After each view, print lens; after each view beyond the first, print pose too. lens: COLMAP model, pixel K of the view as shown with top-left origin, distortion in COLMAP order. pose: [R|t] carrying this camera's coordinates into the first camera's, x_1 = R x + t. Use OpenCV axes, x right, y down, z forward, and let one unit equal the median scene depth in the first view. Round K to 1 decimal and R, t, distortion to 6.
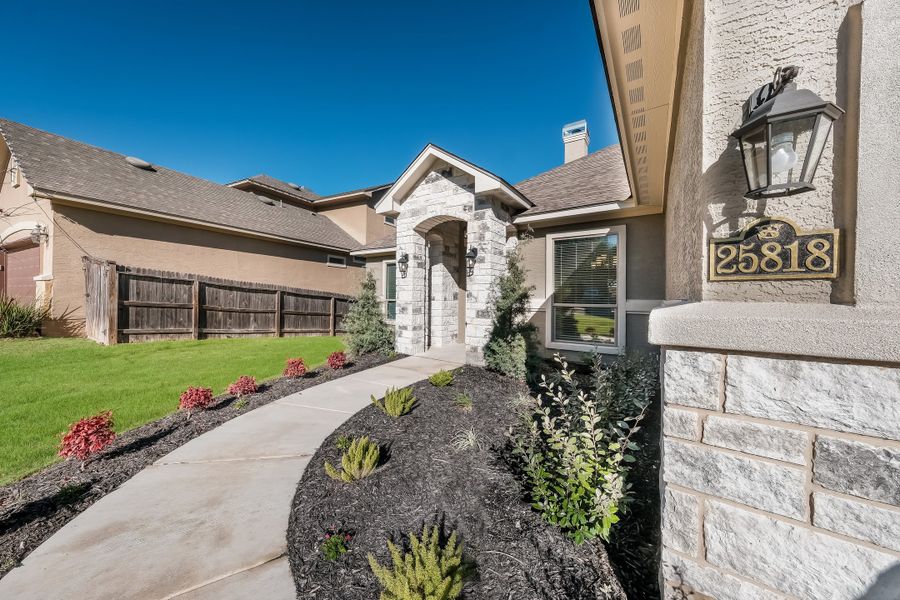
lens RADIAL K [[306.6, 0, 447.5], [0, 306.6, 295.6], [0, 0, 1]] dist [0.000792, 0.000162]
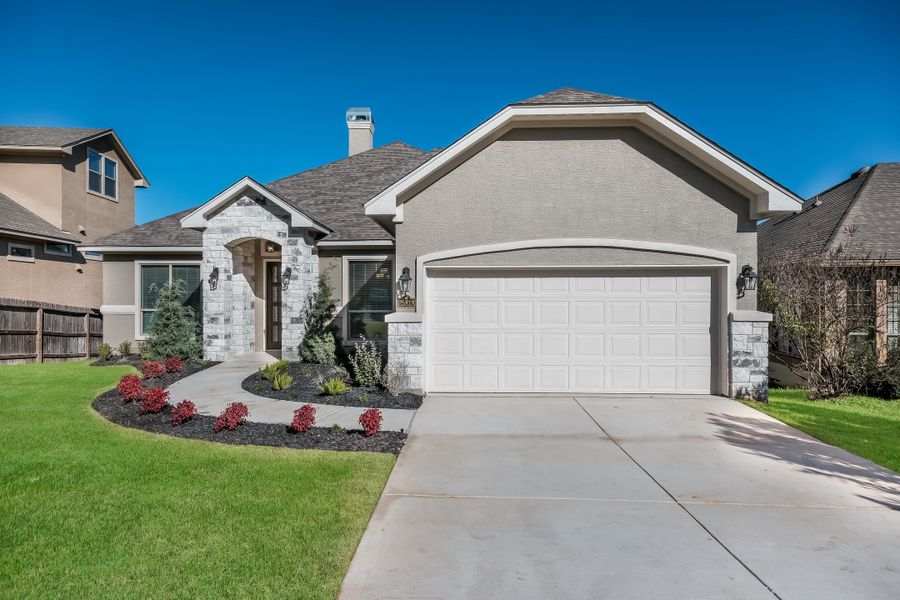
lens RADIAL K [[409.4, 0, 450.0], [0, 409.4, 300.0], [0, 0, 1]] dist [0.001088, 0.000445]
pose [[0.819564, -0.011035, 0.572882, -0.299882], [0.006930, 0.999932, 0.009348, -0.032447], [-0.572946, -0.003691, 0.819585, -0.671861]]
